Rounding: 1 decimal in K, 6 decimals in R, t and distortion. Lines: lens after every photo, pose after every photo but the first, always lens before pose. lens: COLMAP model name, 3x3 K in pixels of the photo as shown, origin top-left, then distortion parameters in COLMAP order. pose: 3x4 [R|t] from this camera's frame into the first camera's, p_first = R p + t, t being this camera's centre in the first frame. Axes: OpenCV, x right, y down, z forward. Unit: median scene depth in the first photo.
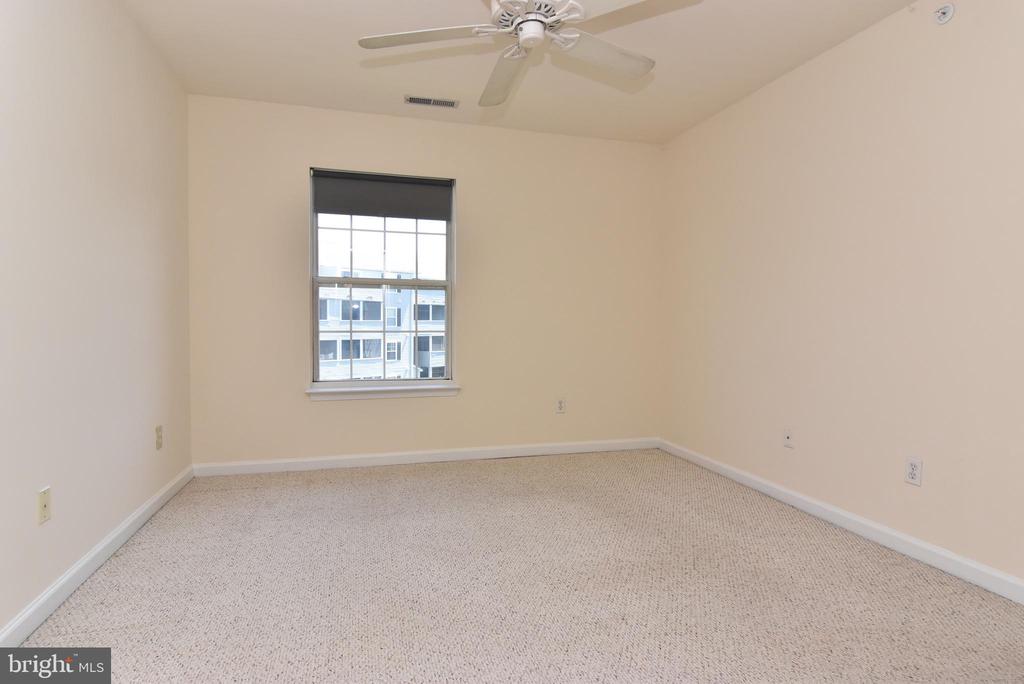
lens RADIAL K [[547.0, 0, 515.1], [0, 547.0, 341.2], [0, 0, 1]] dist [0.006416, -0.020052]
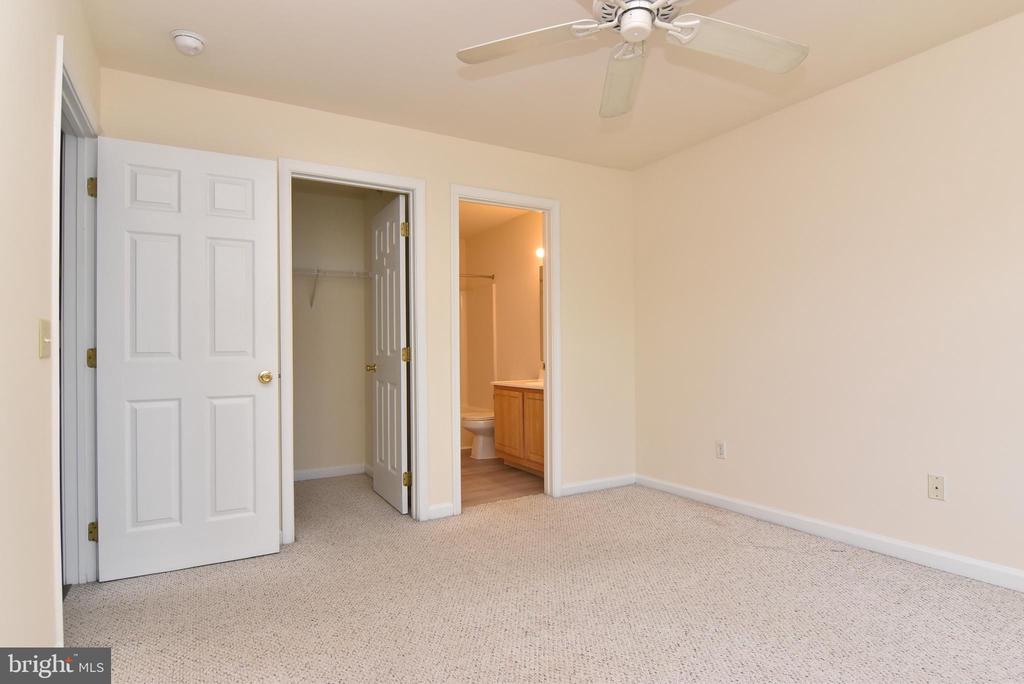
lens RADIAL K [[547.0, 0, 515.1], [0, 547.0, 341.2], [0, 0, 1]] dist [0.006416, -0.020052]
pose [[-0.967838, -0.005222, -0.251519, 0.241364], [-0.008888, 0.999870, 0.013441, -0.033359], [0.251416, 0.015244, -0.967759, 0.997018]]
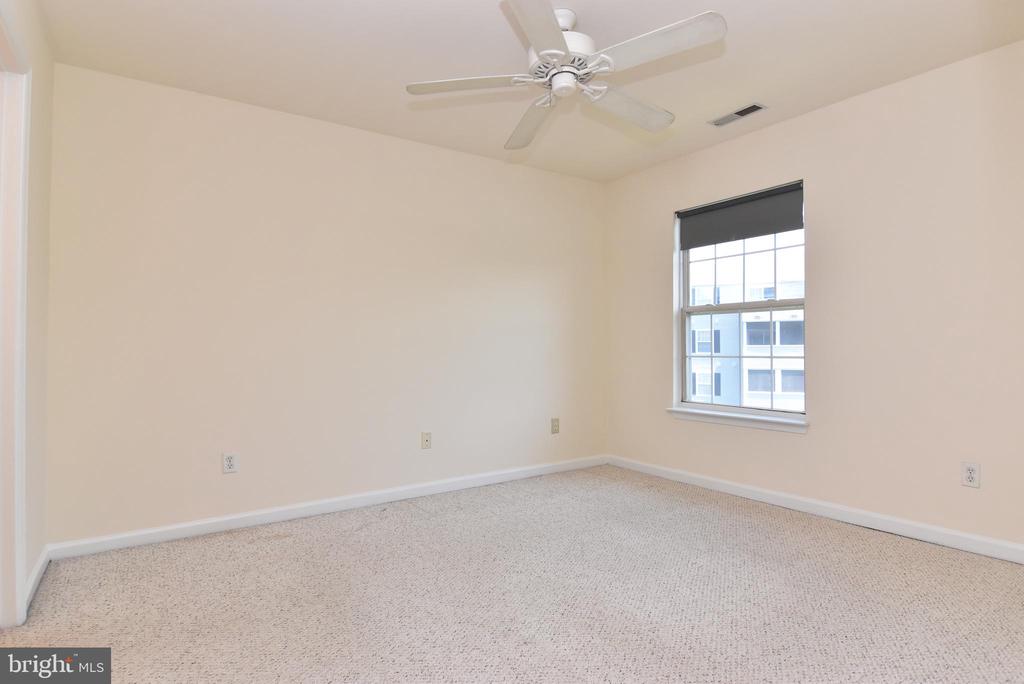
lens RADIAL K [[547.0, 0, 515.1], [0, 547.0, 341.2], [0, 0, 1]] dist [0.006416, -0.020052]
pose [[0.318236, -0.018629, -0.947829, 0.570708], [-0.026878, 0.999228, -0.028664, -0.007057], [0.947631, 0.034598, 0.317489, 0.320448]]
